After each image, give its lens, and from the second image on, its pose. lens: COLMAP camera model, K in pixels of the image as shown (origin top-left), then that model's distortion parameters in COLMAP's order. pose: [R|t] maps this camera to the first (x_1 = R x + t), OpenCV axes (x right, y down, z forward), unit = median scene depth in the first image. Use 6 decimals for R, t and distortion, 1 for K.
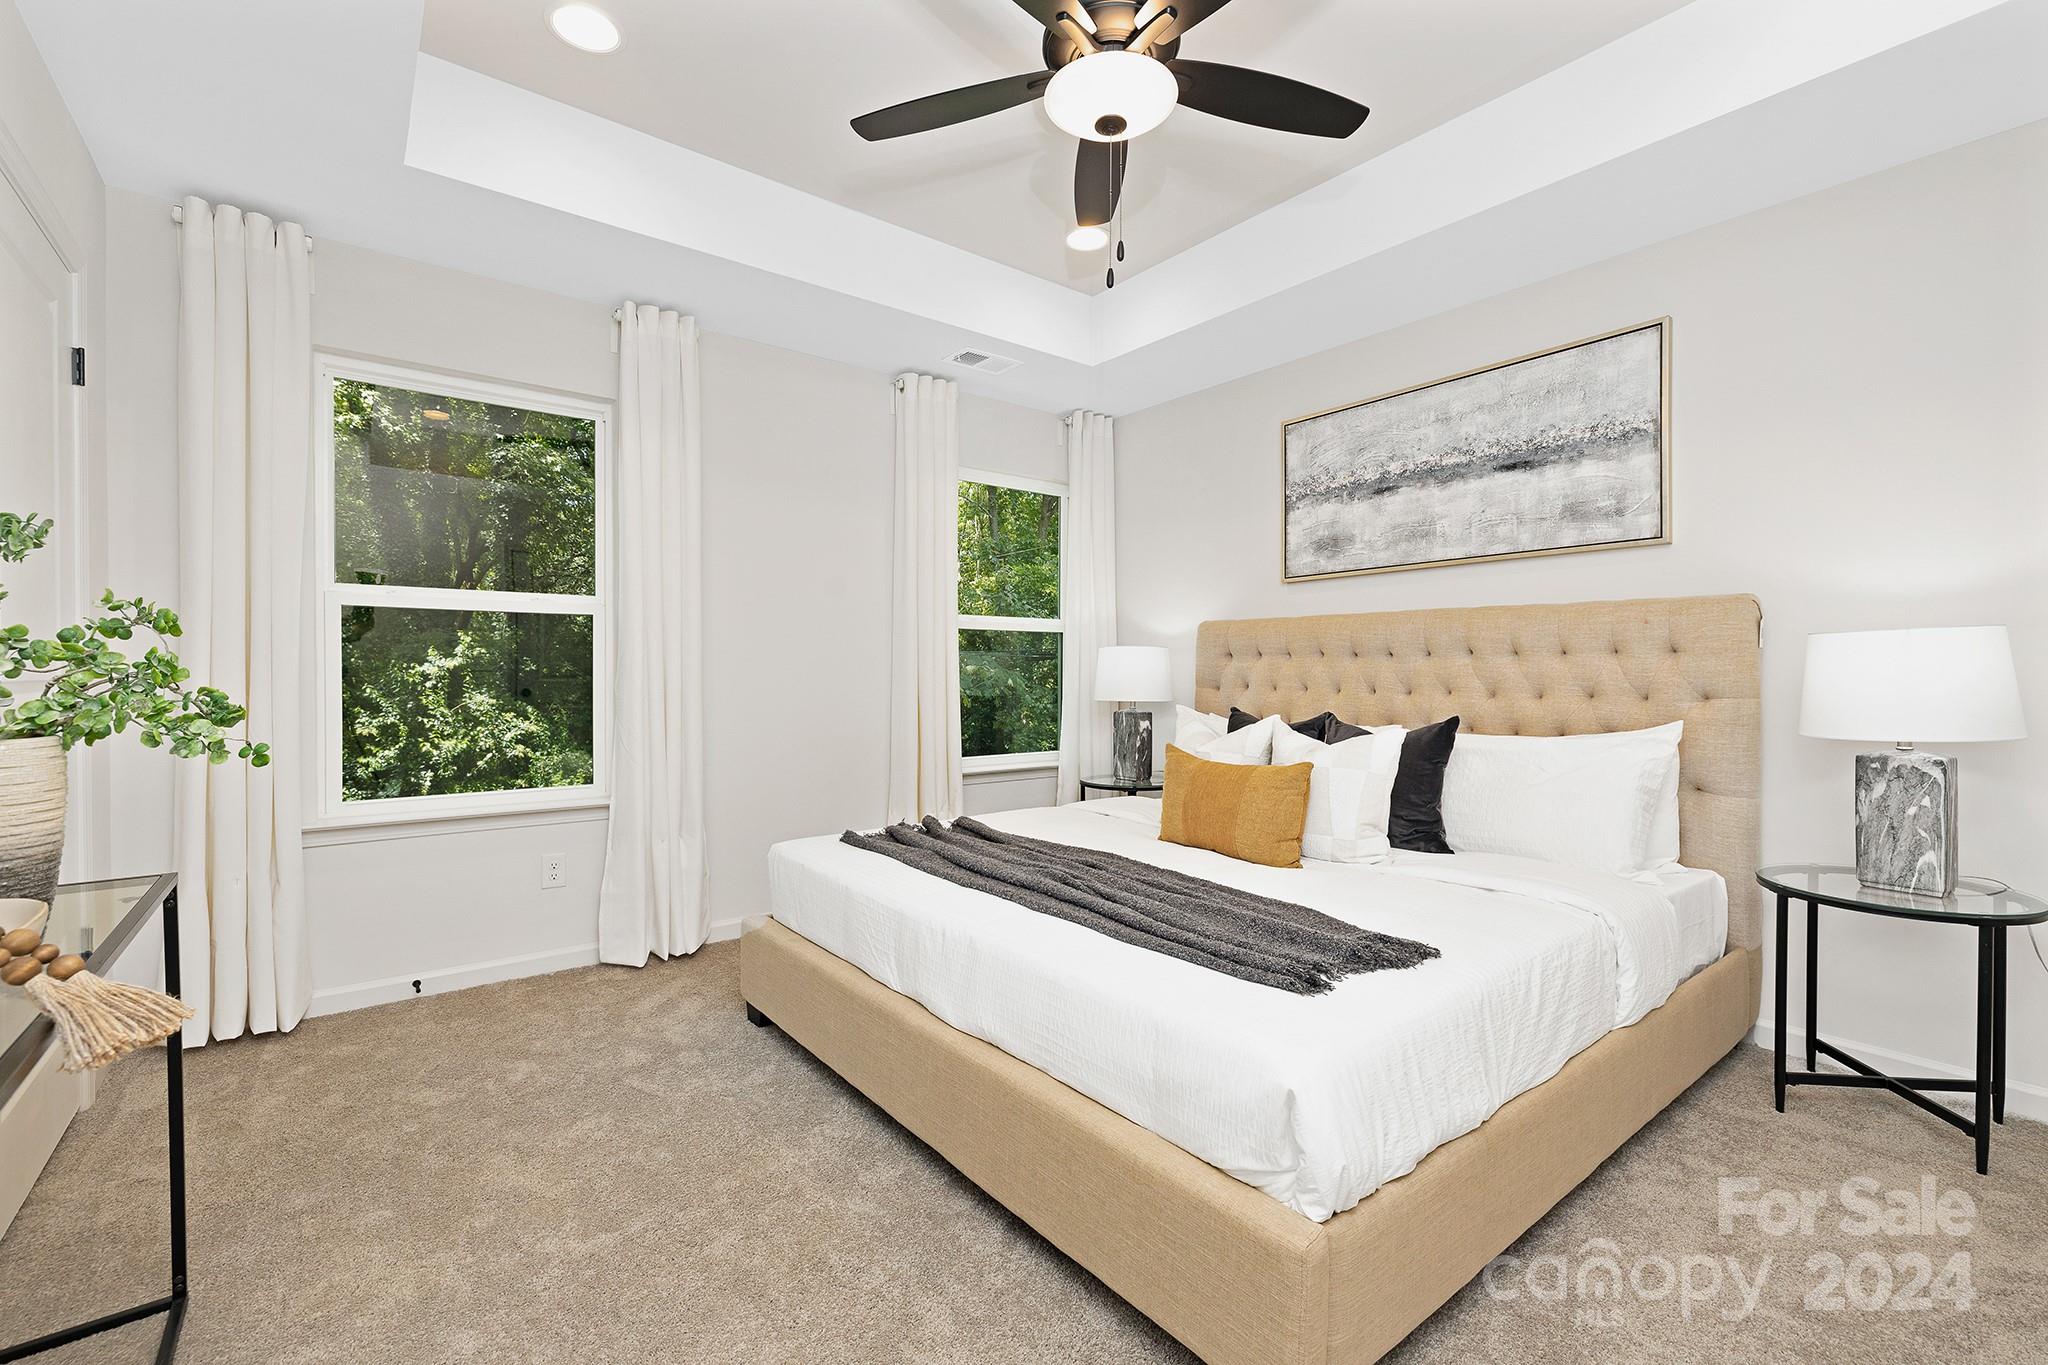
lens RADIAL K [[872.1, 0, 1012.2], [0, 872.1, 689.3], [0, 0, 1]] dist [-0.000699, 0.000101]
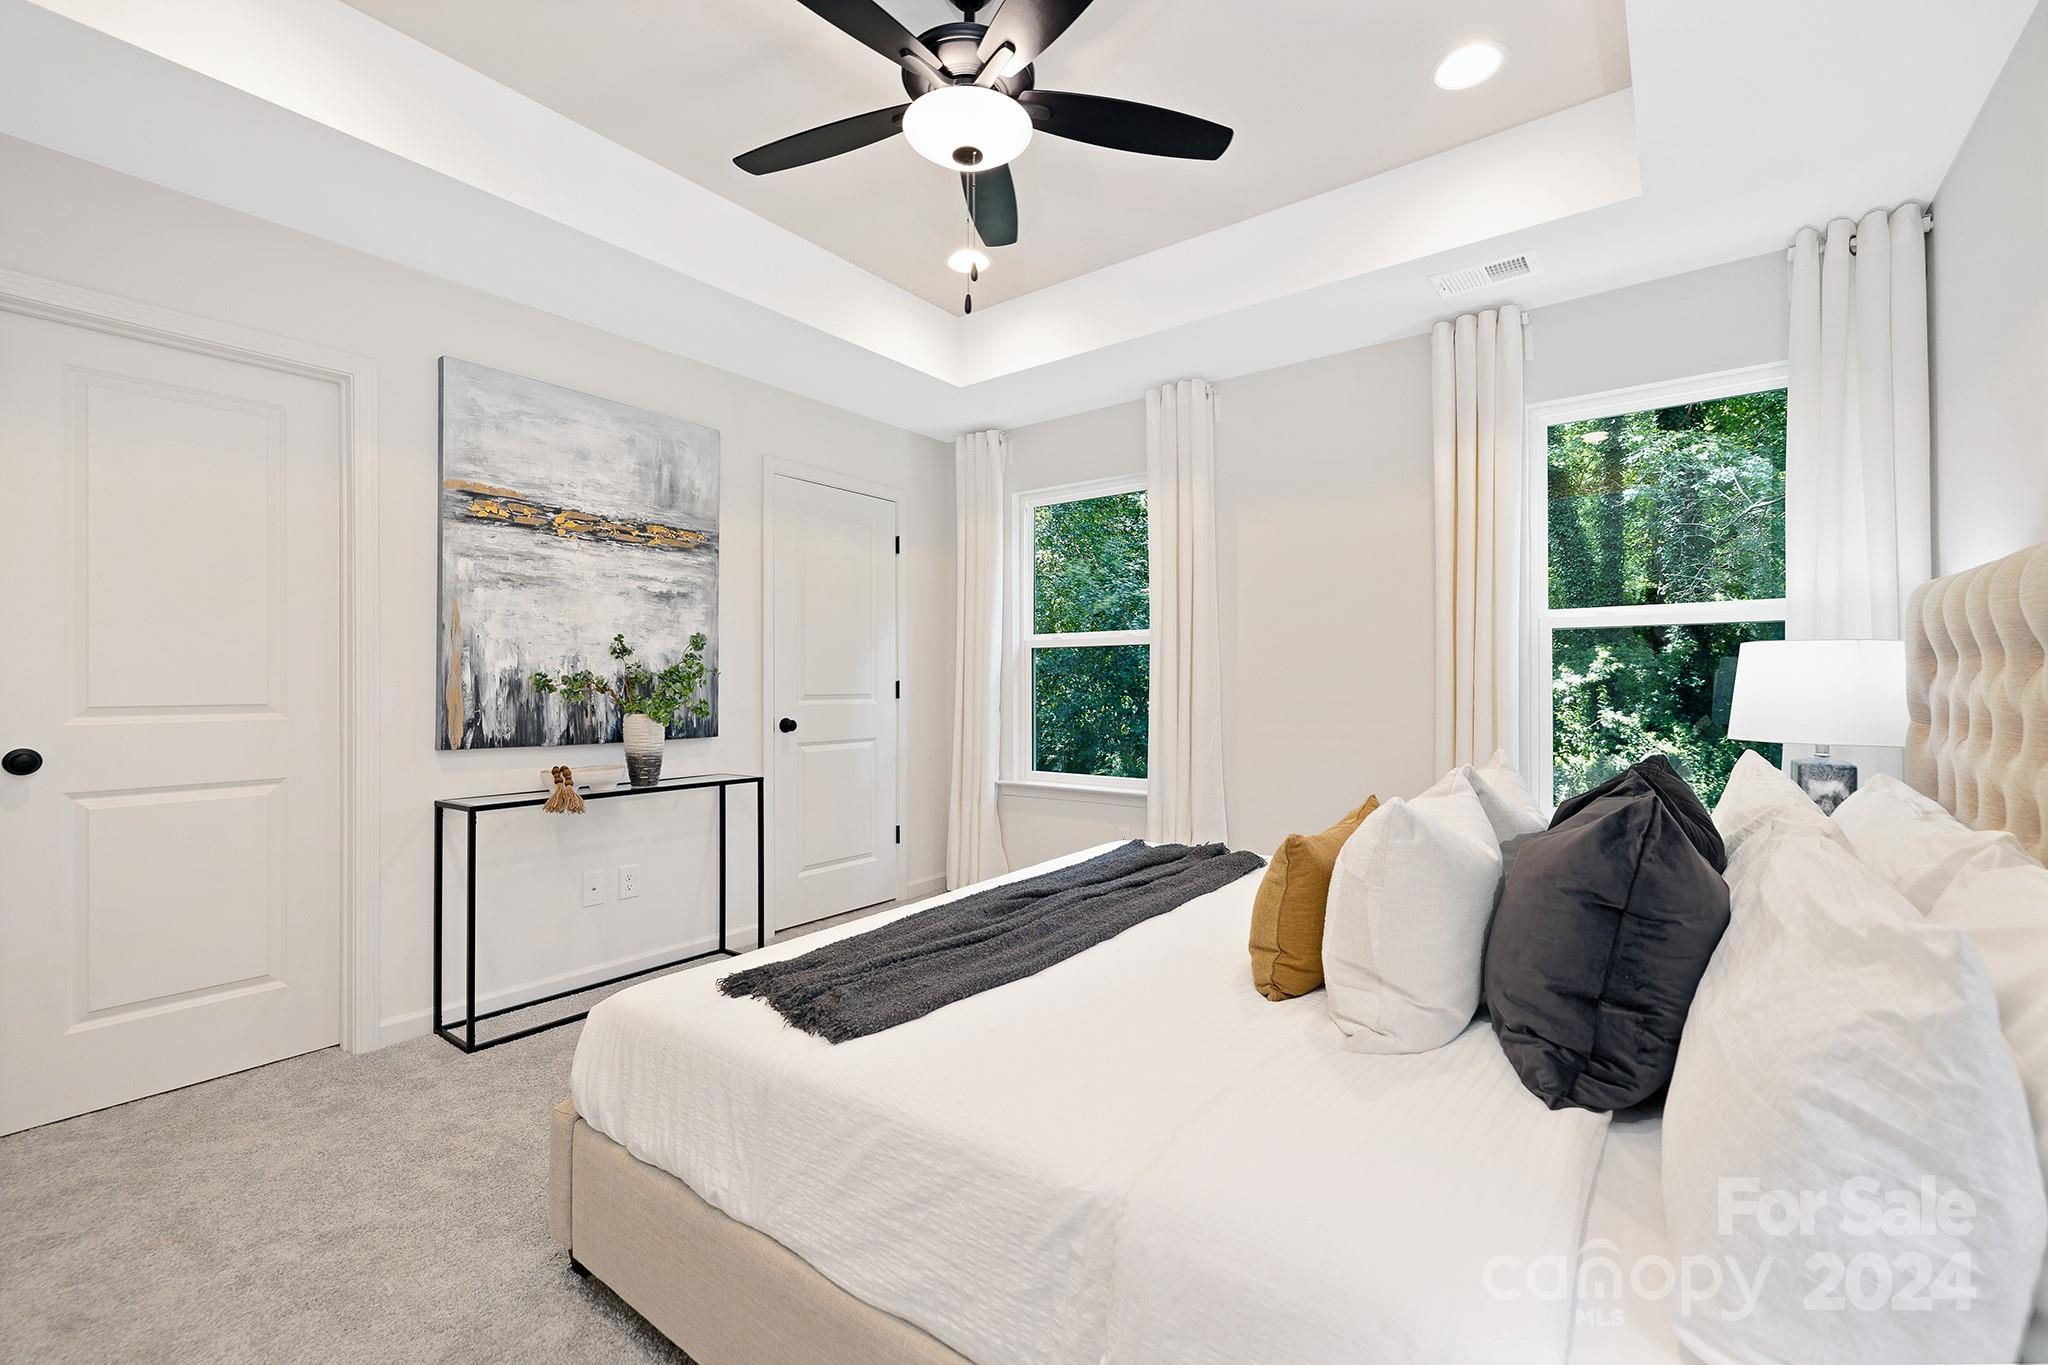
lens RADIAL K [[872.1, 0, 1012.2], [0, 872.1, 689.3], [0, 0, 1]] dist [-0.000699, 0.000101]
pose [[0.250763, 0.000768, -0.968048, 0.695153], [-0.017589, 0.999838, -0.003764, -0.012144], [0.967889, 0.017971, 0.250735, 0.502178]]
